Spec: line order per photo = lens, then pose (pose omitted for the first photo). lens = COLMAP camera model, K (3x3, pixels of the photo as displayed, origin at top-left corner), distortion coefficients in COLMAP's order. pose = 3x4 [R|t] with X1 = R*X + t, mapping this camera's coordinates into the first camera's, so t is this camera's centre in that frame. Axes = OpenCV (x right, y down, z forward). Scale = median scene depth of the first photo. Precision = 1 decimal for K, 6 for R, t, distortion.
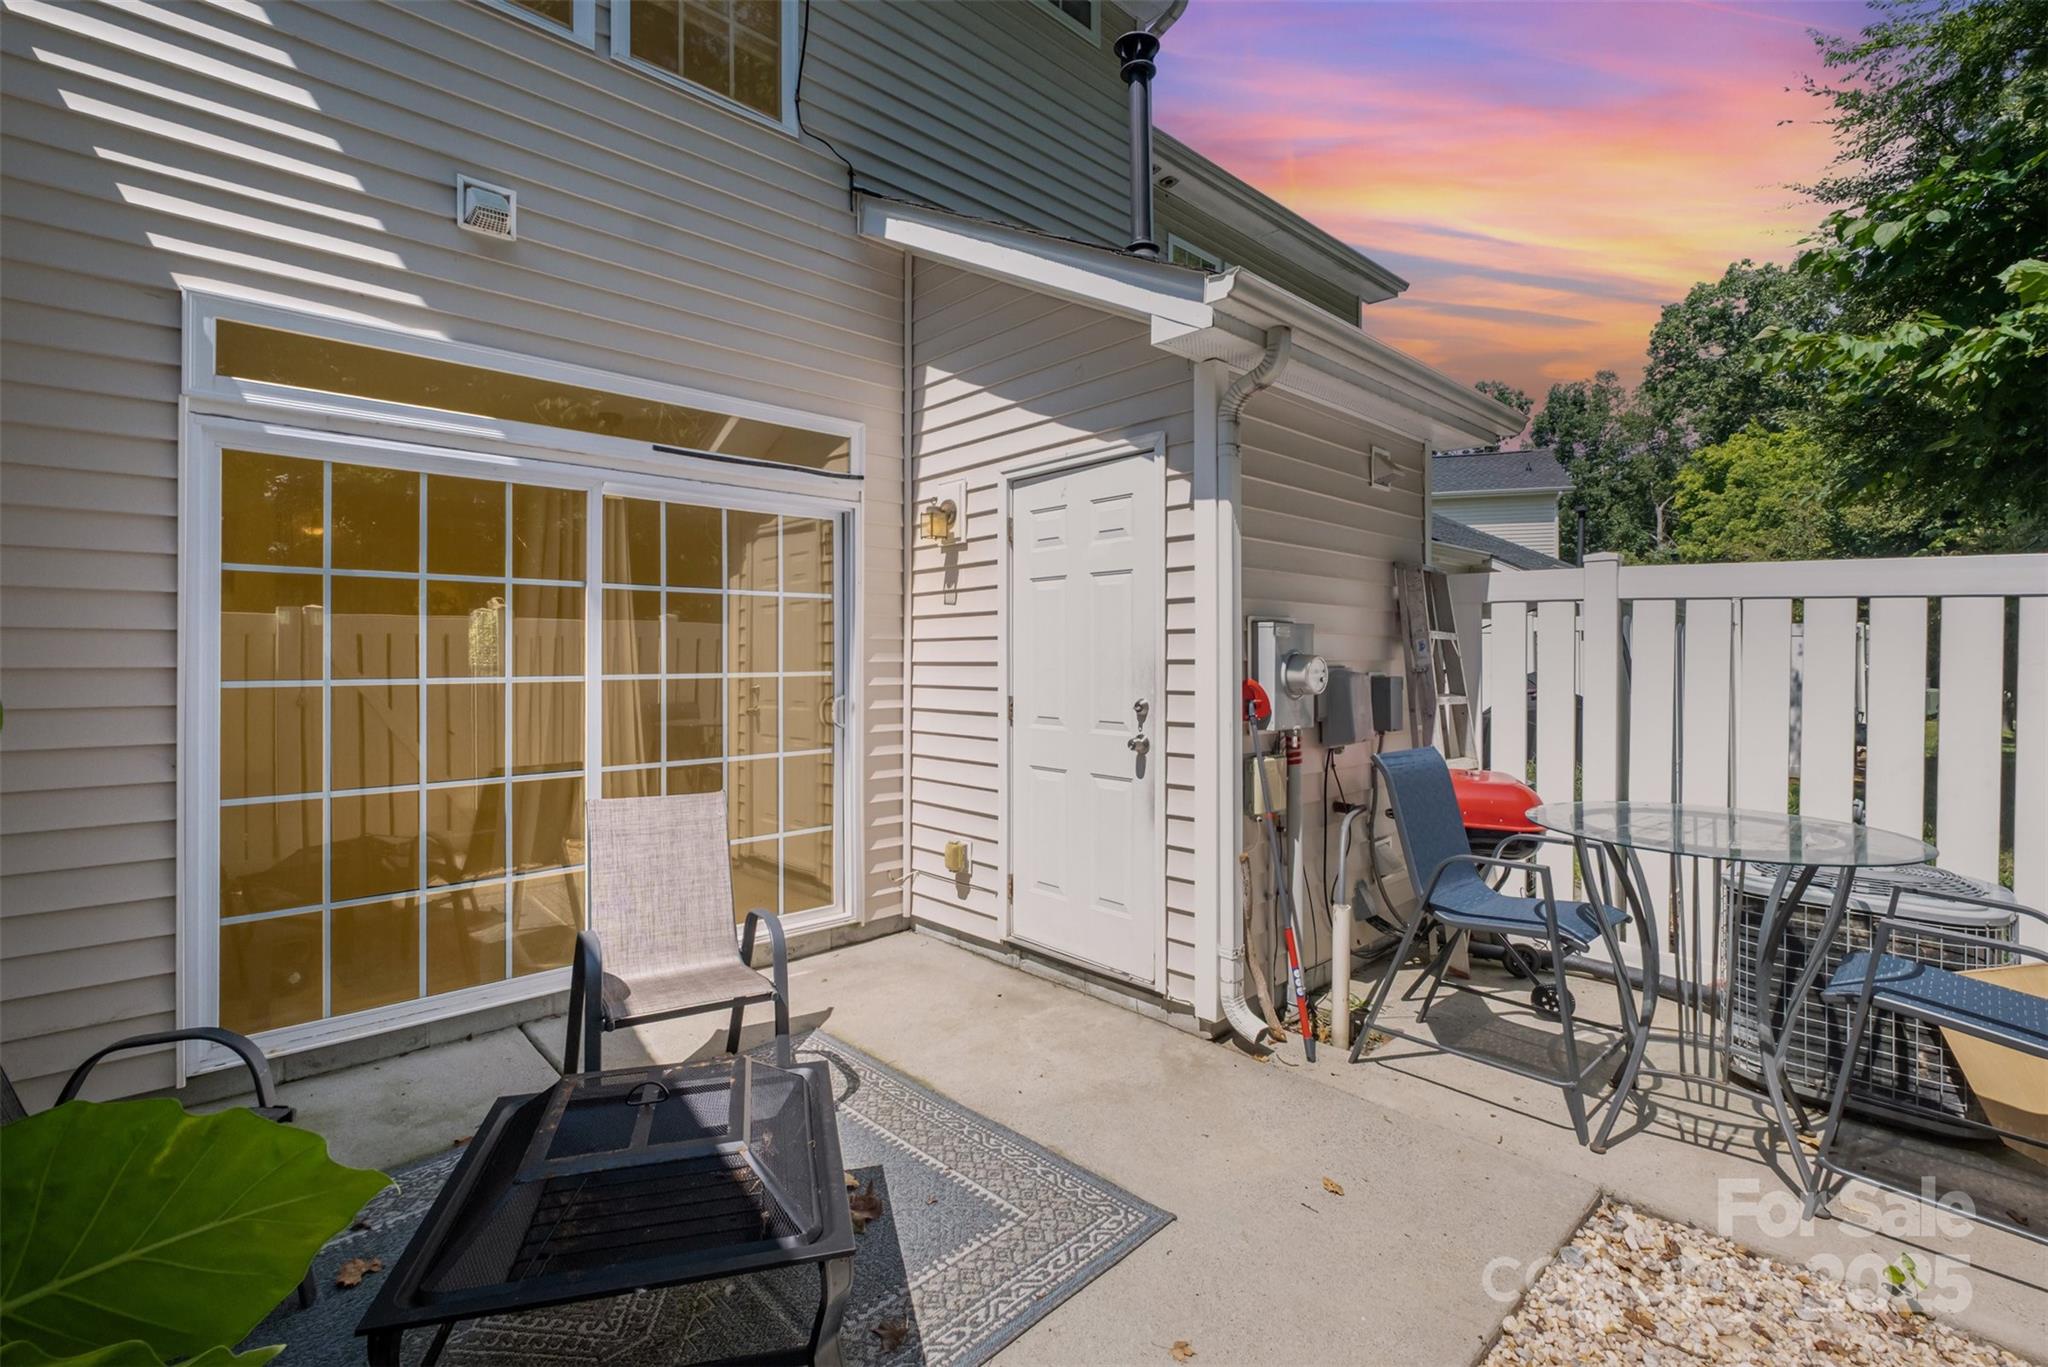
lens RADIAL K [[896.4, 0, 1023.4], [0, 896.4, 674.1], [0, 0, 1]] dist [-0.003928, 0.000473]
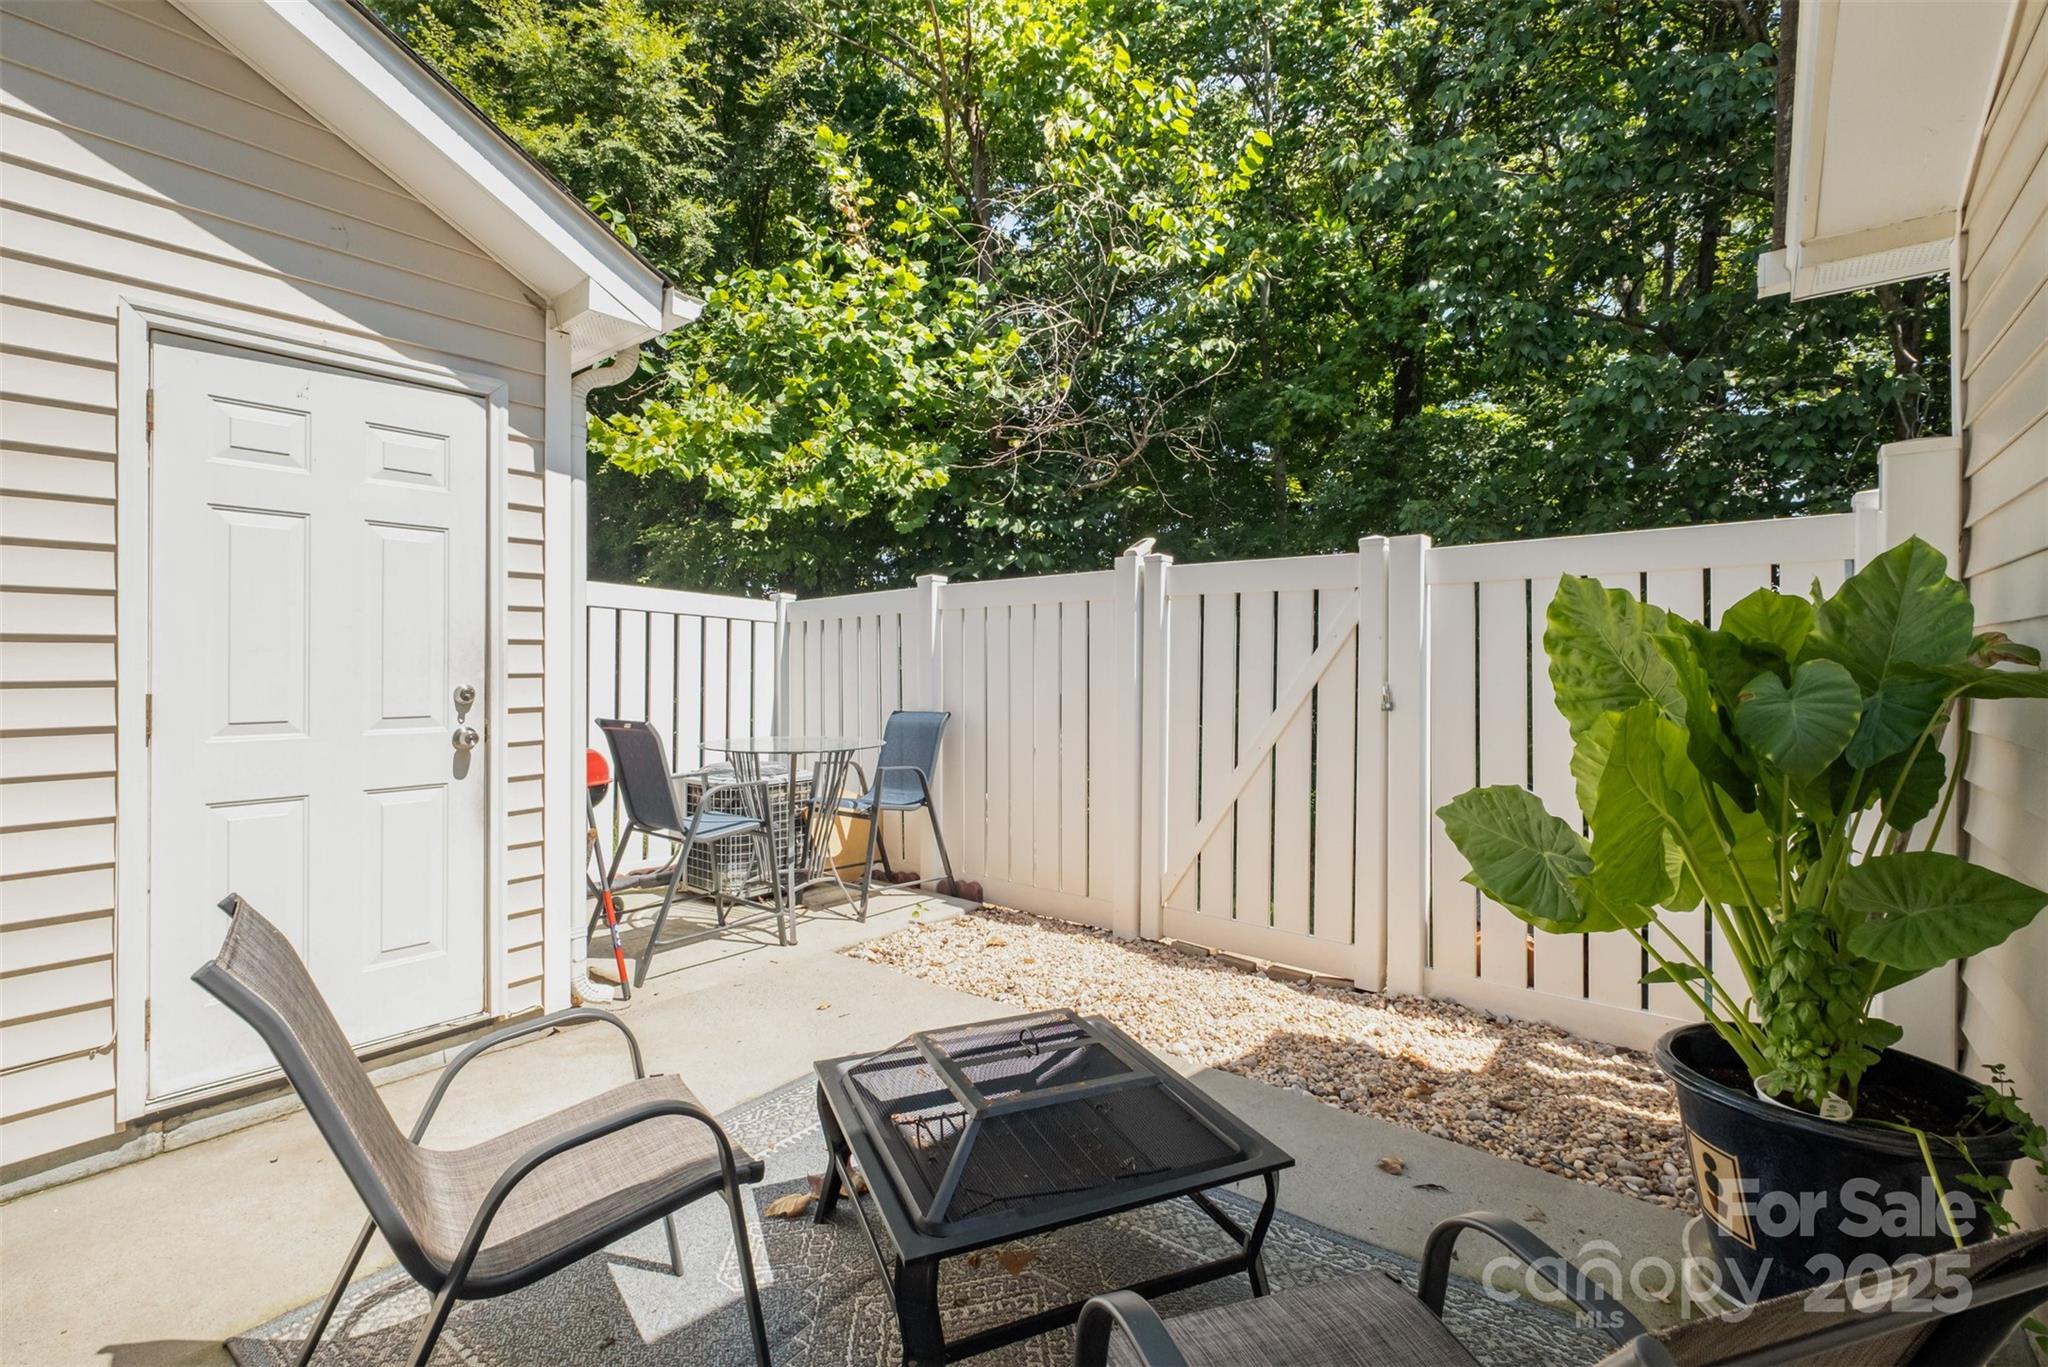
lens RADIAL K [[896.4, 0, 1017.4], [0, 896.4, 670.0], [0, 0, 1]] dist [-0.003928, 0.000473]
pose [[-0.127521, -0.015350, 0.991717, -0.772871], [0.007468, 0.999837, 0.016436, 0.003815], [-0.991808, 0.009502, -0.127386, 0.594920]]
